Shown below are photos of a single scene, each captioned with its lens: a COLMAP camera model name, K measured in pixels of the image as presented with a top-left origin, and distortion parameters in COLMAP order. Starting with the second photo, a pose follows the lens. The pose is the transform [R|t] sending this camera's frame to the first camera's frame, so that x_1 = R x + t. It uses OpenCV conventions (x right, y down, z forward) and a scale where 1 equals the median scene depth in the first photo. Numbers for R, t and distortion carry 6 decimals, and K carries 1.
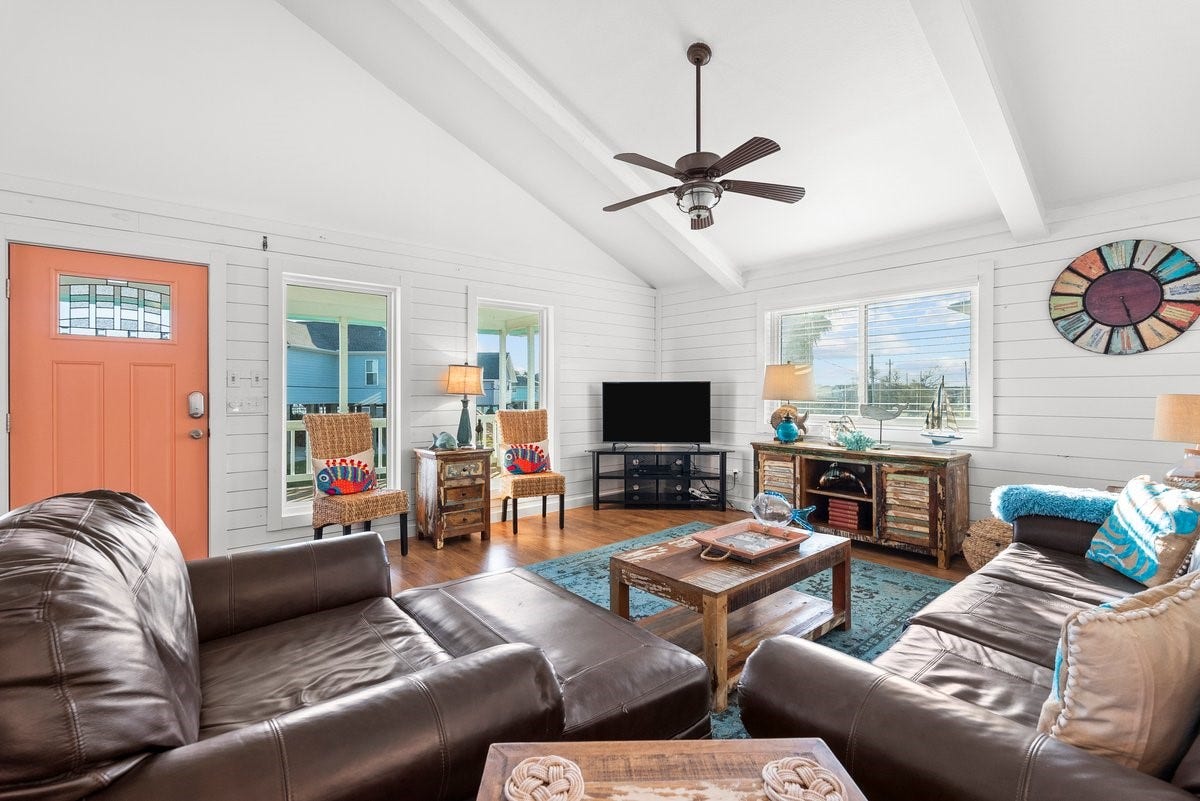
lens RADIAL K [[526.9, 0, 598.9], [0, 526.9, 398.1], [0, 0, 1]] dist [-0.015057, 0.003220]
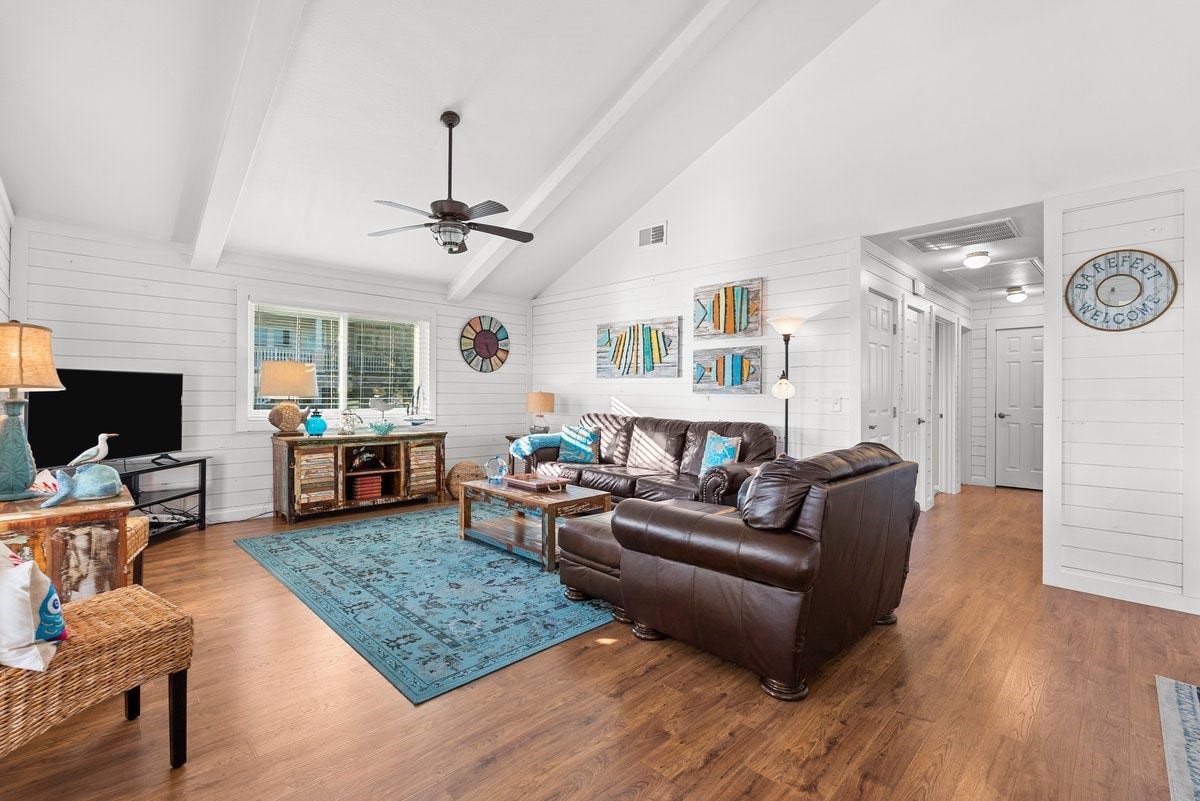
lens RADIAL K [[526.9, 0, 598.9], [0, 526.9, 396.3], [0, 0, 1]] dist [-0.015057, 0.003220]
pose [[-0.075995, -0.006437, 0.997087, -0.833323], [0.000383, 0.999979, 0.006485, -0.003057], [-0.997108, 0.000875, -0.075991, 0.566451]]
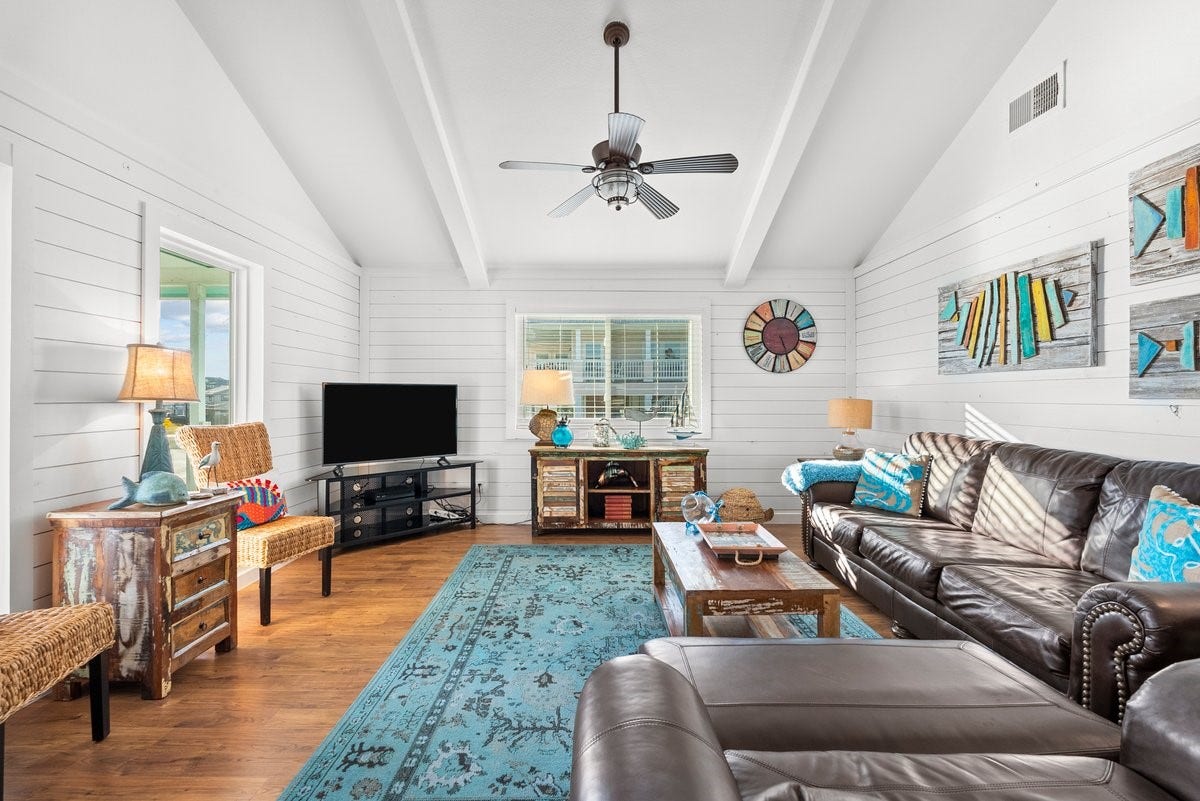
lens RADIAL K [[526.9, 0, 600.9], [0, 526.9, 400.1], [0, 0, 1]] dist [-0.015057, 0.003220]
pose [[0.637307, -0.003094, 0.770604, -0.418537], [0.007307, 0.999971, -0.002028, -0.002953], [-0.770575, 0.006923, 0.637311, 0.330033]]
